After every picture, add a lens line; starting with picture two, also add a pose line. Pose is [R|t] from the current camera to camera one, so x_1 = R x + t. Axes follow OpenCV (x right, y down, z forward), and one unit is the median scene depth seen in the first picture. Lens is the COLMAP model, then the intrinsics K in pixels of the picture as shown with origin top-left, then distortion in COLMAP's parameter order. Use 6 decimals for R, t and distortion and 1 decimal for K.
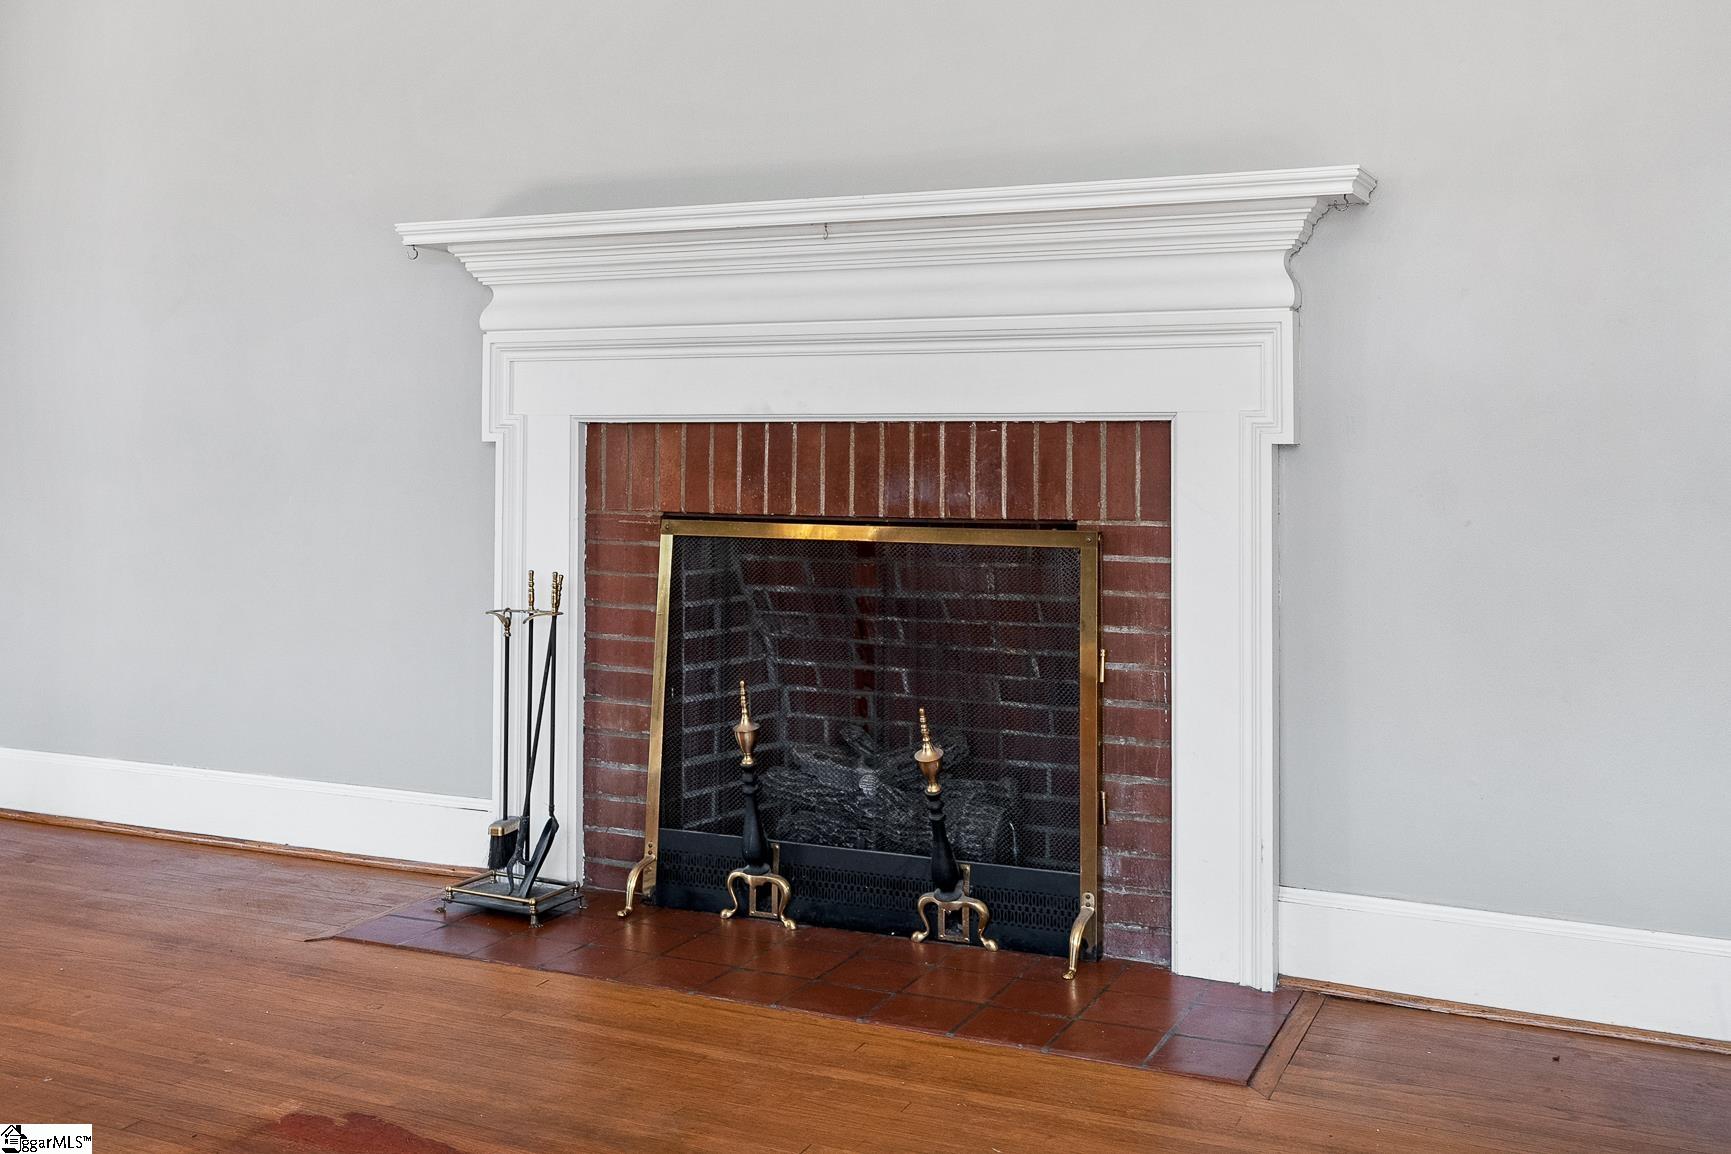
lens RADIAL K [[1700.7, 0, 865.4], [0, 1700.7, 383.5], [0, 0, 1]] dist [0.001620, 0.001871]
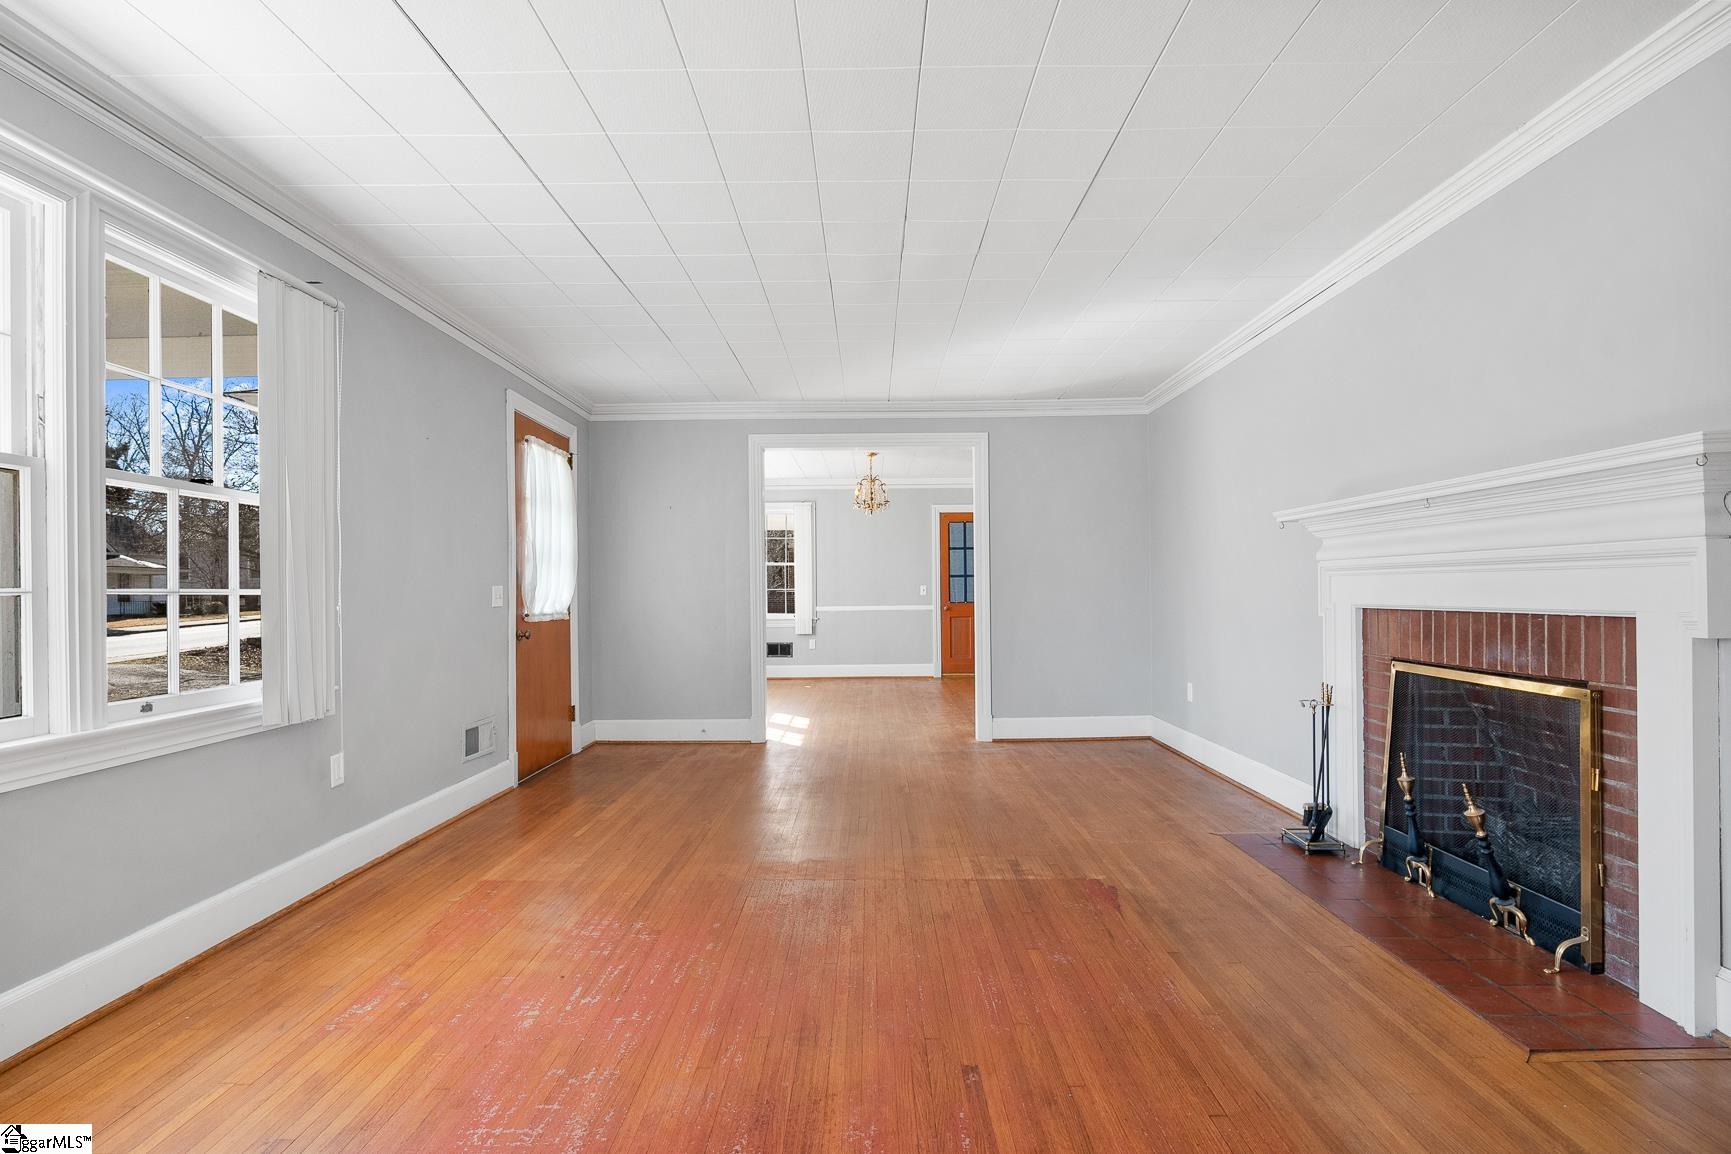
lens RADIAL K [[864.8, 0, 866.3], [0, 864.8, 589.9], [0, 0, 1]] dist [-0.000318, -0.000136]
pose [[0.404637, -0.008710, -0.914436, 0.553363], [0.047353, 0.998813, 0.011439, -0.038108], [0.913250, -0.047930, 0.404570, 0.112386]]
